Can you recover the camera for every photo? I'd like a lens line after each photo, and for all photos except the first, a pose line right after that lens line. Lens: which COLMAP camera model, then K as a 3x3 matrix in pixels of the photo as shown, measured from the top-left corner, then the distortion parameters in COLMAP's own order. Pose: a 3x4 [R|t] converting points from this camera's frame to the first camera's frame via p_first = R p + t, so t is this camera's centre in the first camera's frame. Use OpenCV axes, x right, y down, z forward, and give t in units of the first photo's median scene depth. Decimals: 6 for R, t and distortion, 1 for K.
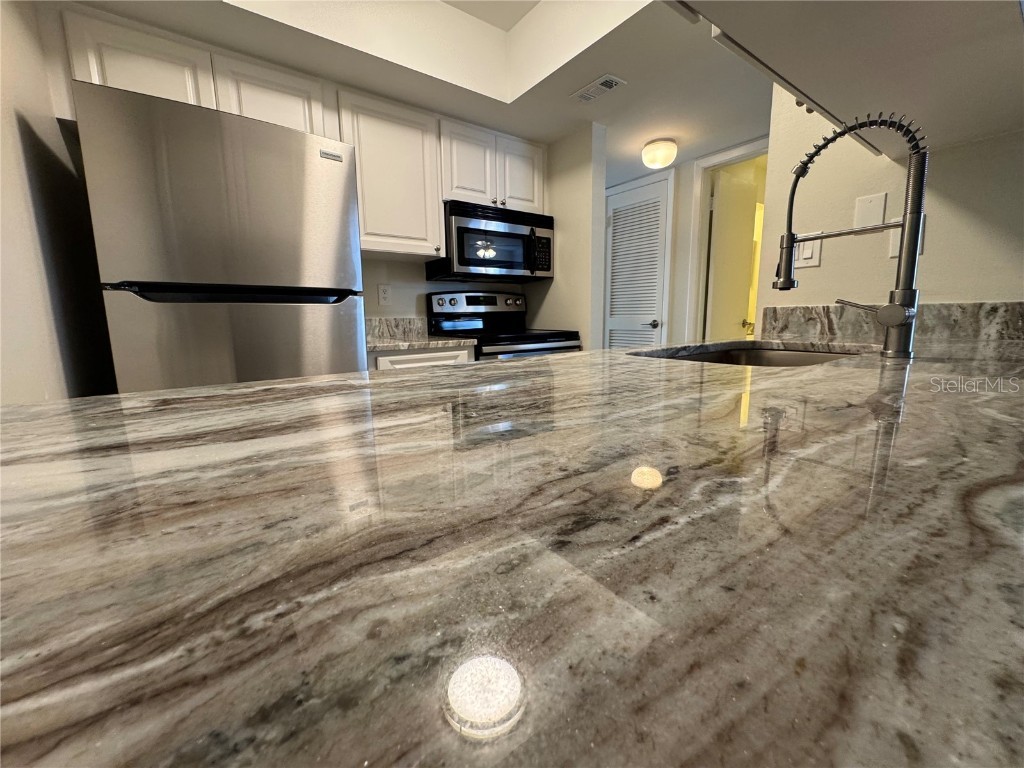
lens RADIAL K [[410.5, 0, 512.2], [0, 410.5, 379.8], [0, 0, 1]] dist [-0.000062, 0.000085]
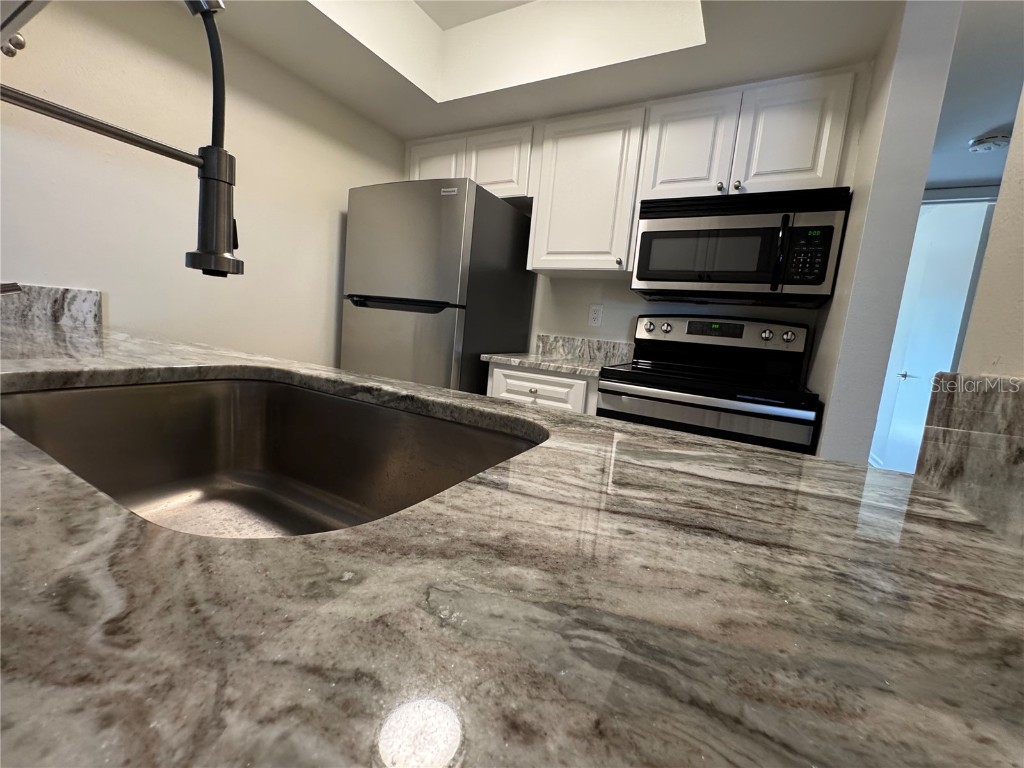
lens RADIAL K [[410.5, 0, 512.2], [0, 410.5, 379.8], [0, 0, 1]] dist [-0.000062, 0.000085]
pose [[0.413471, 0.167705, -0.894940, 0.486471], [-0.235989, 0.969043, 0.072562, -0.085966], [0.879404, 0.181193, 0.440247, 0.440984]]
